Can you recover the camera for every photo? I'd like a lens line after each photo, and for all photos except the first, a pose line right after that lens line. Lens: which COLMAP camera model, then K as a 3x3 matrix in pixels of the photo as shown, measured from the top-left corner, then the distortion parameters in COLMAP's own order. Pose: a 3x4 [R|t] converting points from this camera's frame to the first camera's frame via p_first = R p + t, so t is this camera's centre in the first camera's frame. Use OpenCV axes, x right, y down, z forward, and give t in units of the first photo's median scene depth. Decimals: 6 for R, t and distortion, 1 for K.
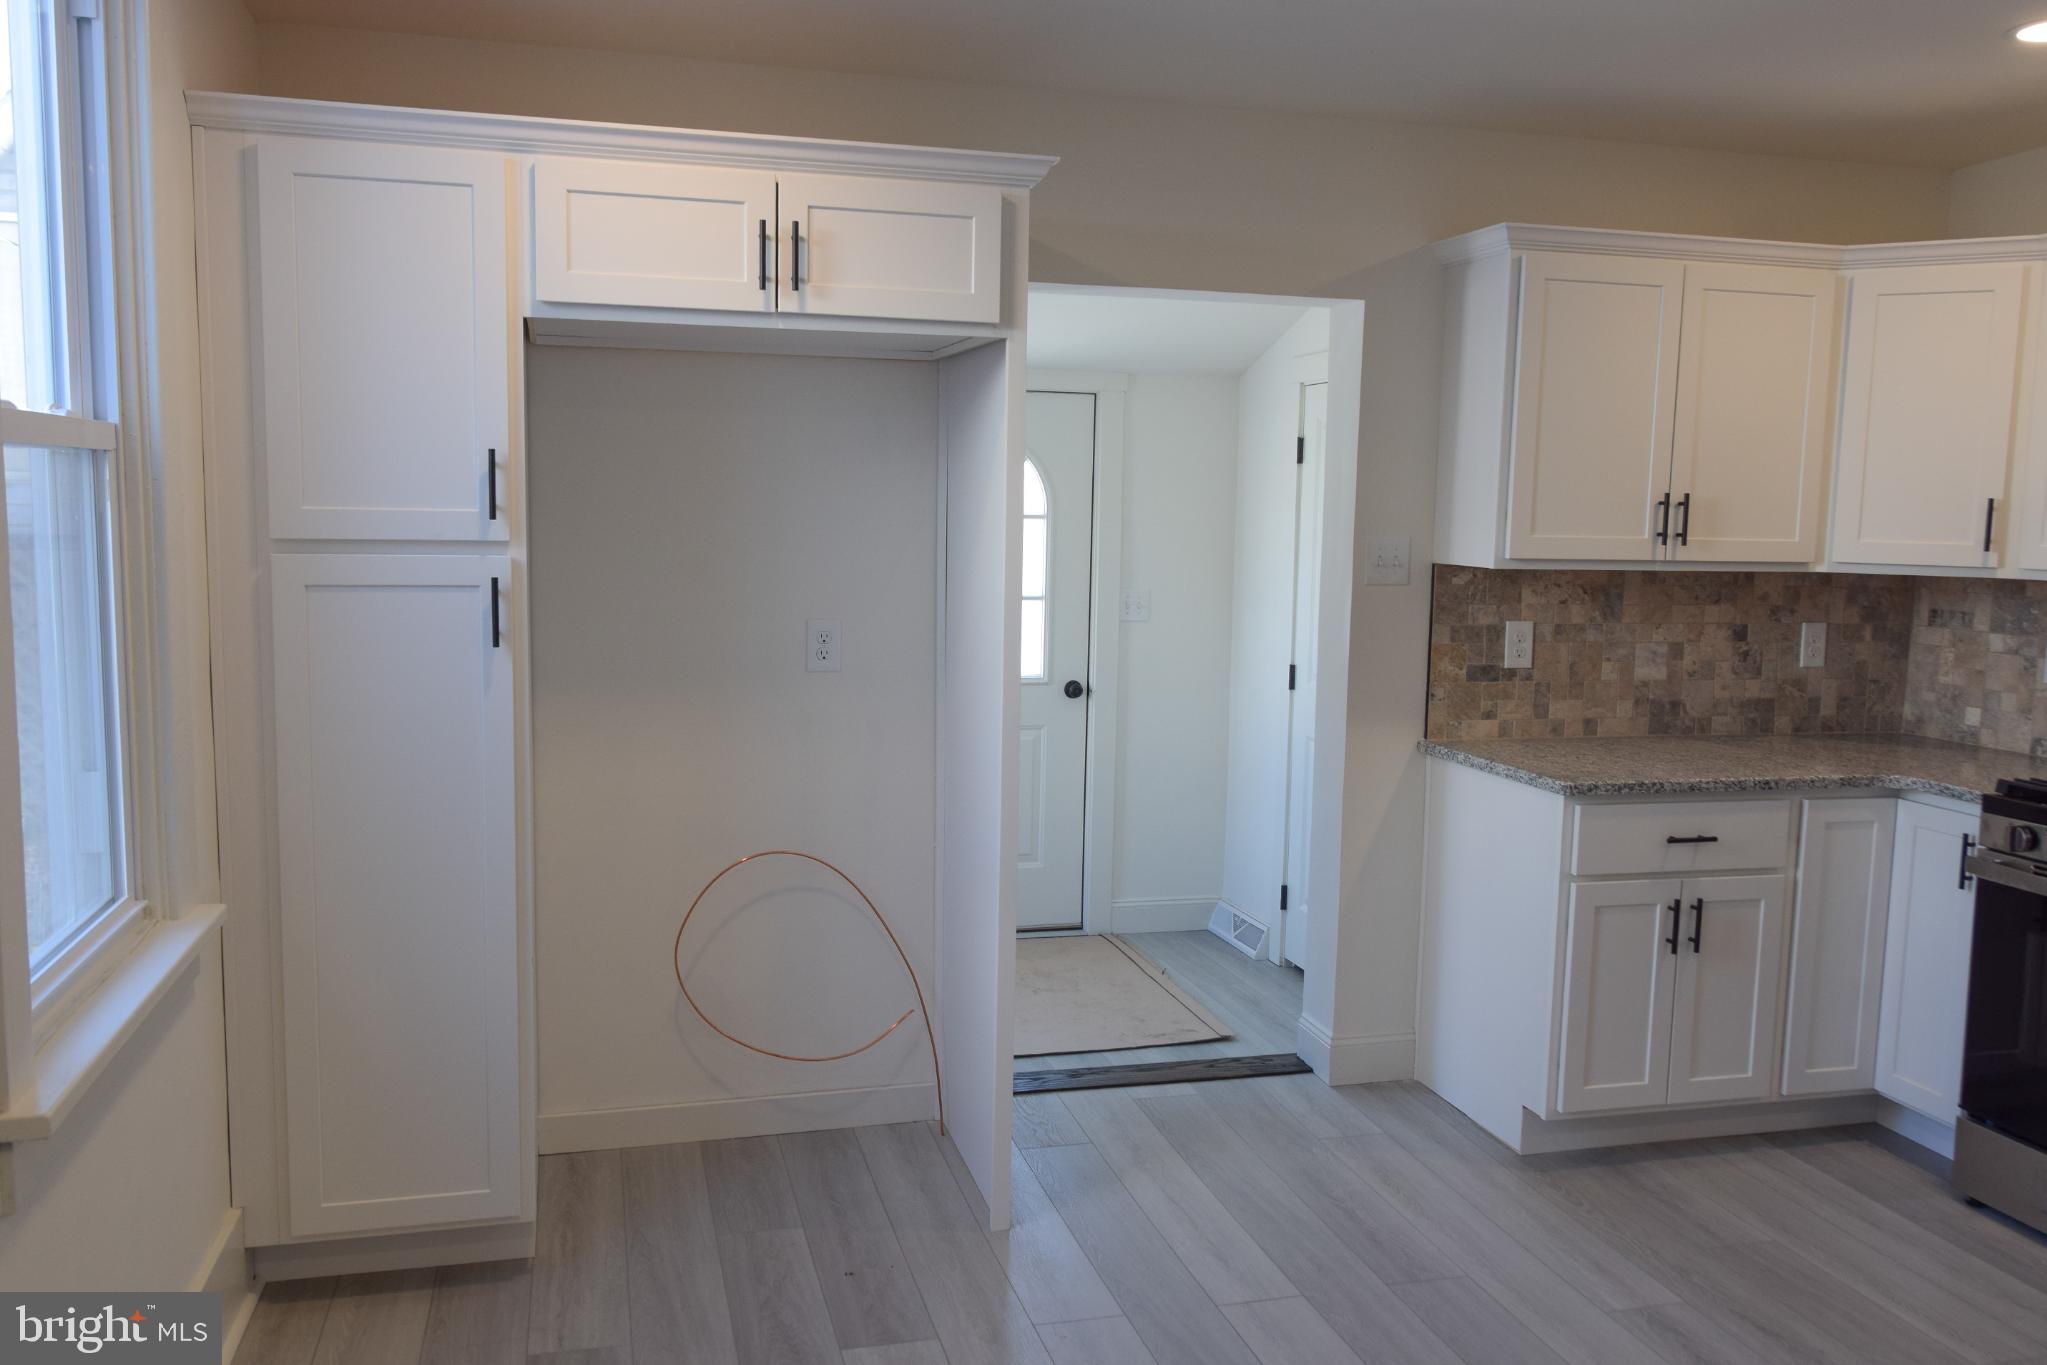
lens RADIAL K [[1621.3, 0, 1030.2], [0, 1621.3, 670.2], [0, 0, 1]] dist [0.000646, 0.003927]
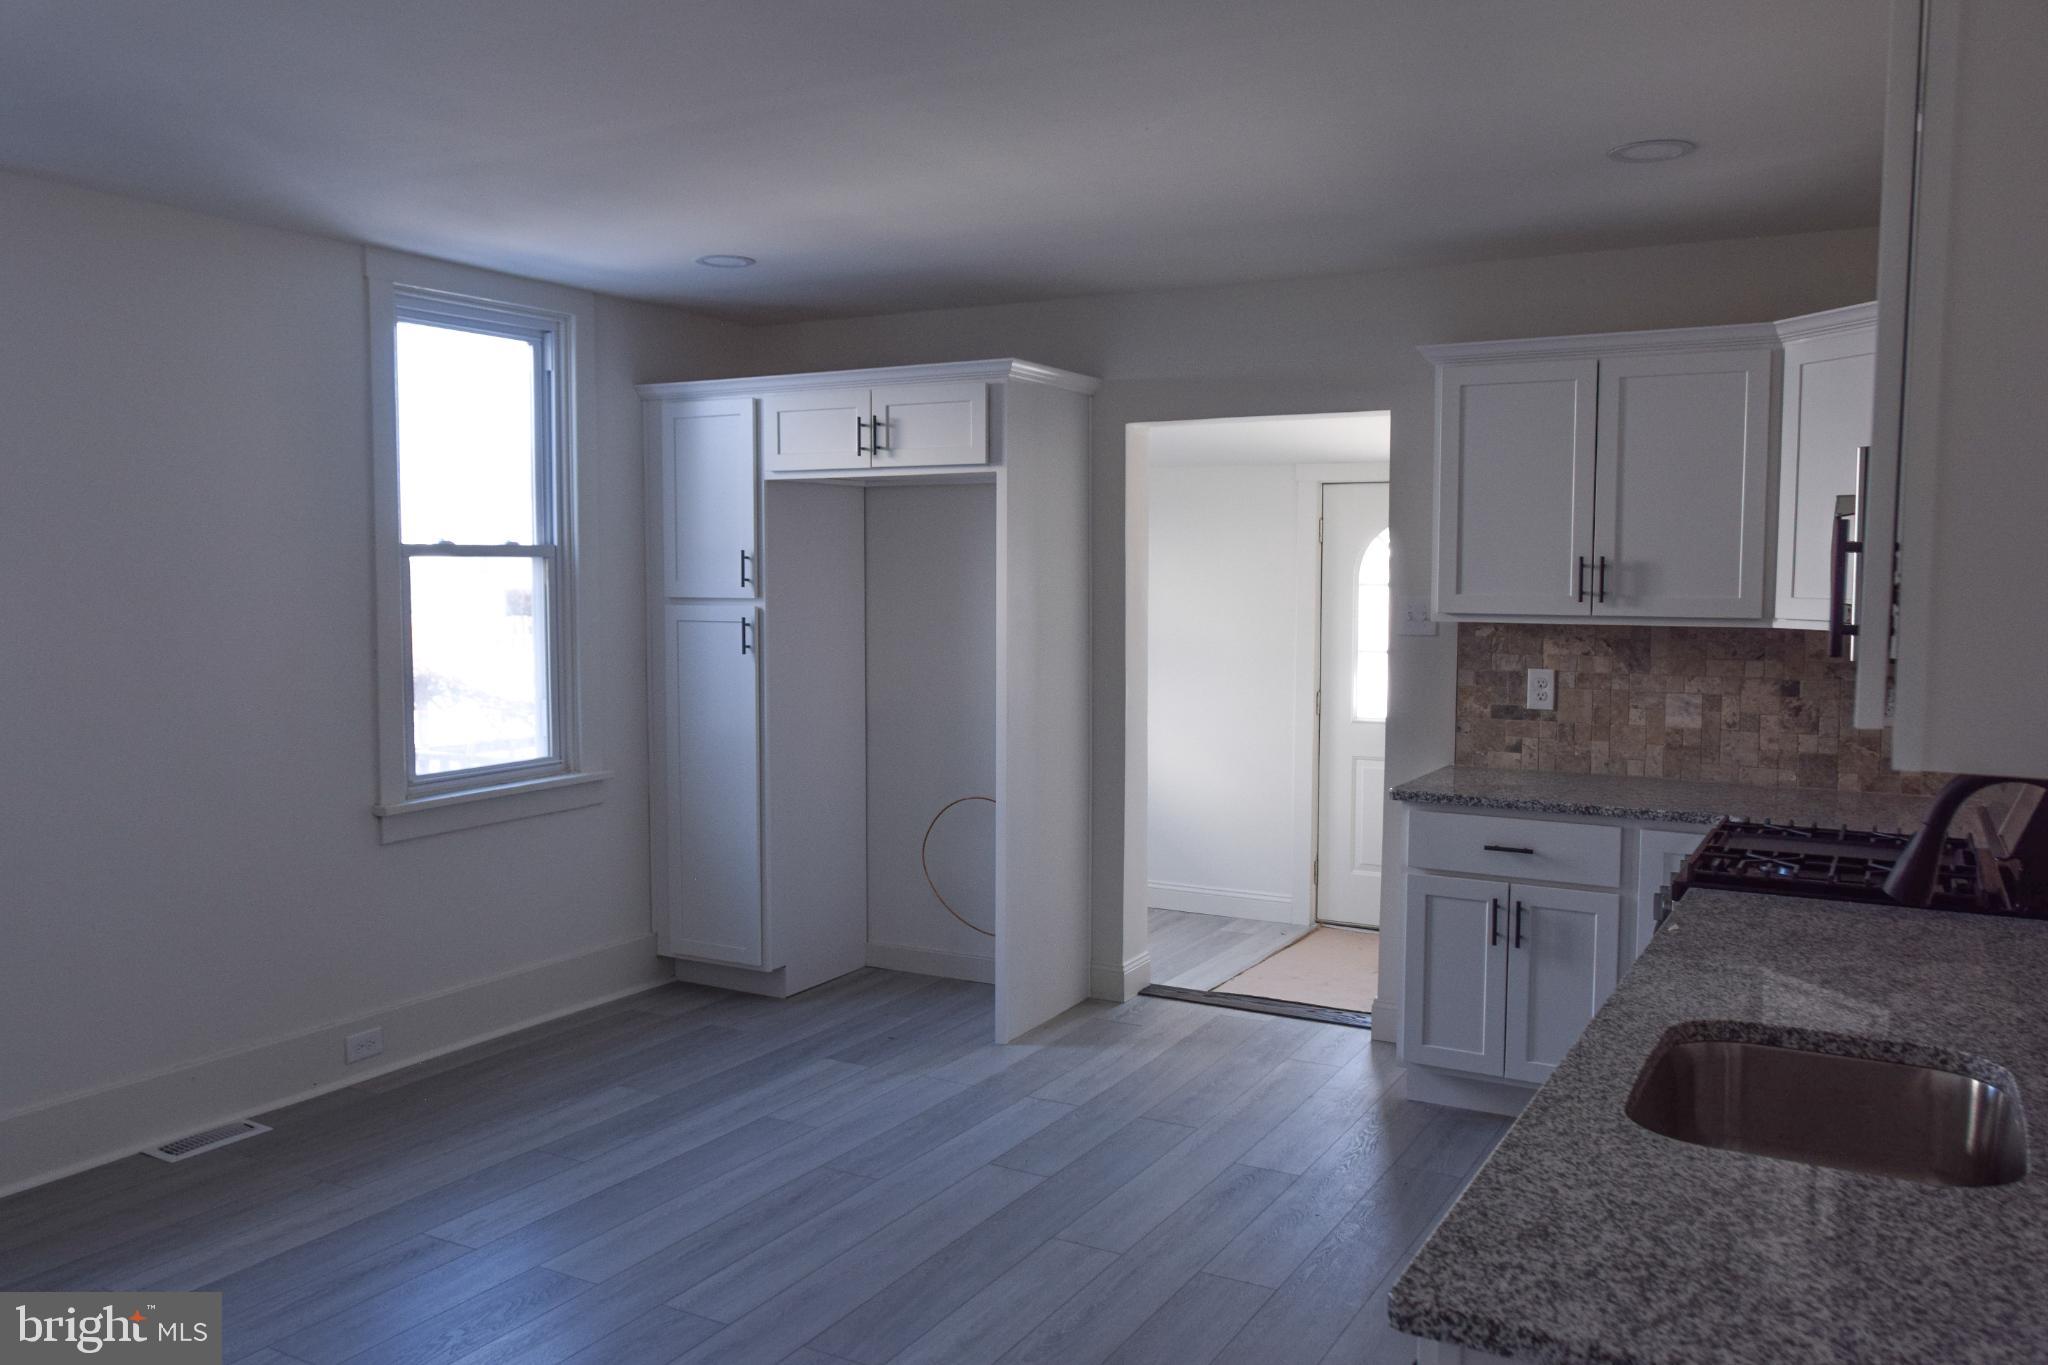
lens RADIAL K [[1622.1, 0, 1030.7], [0, 1622.1, 670.2], [0, 0, 1]] dist [0.000646, 0.003927]
pose [[0.715438, 0.026619, -0.698169, 0.849008], [-0.061304, 0.997812, -0.024777, 0.021607], [0.695981, 0.060527, 0.715504, -0.083314]]
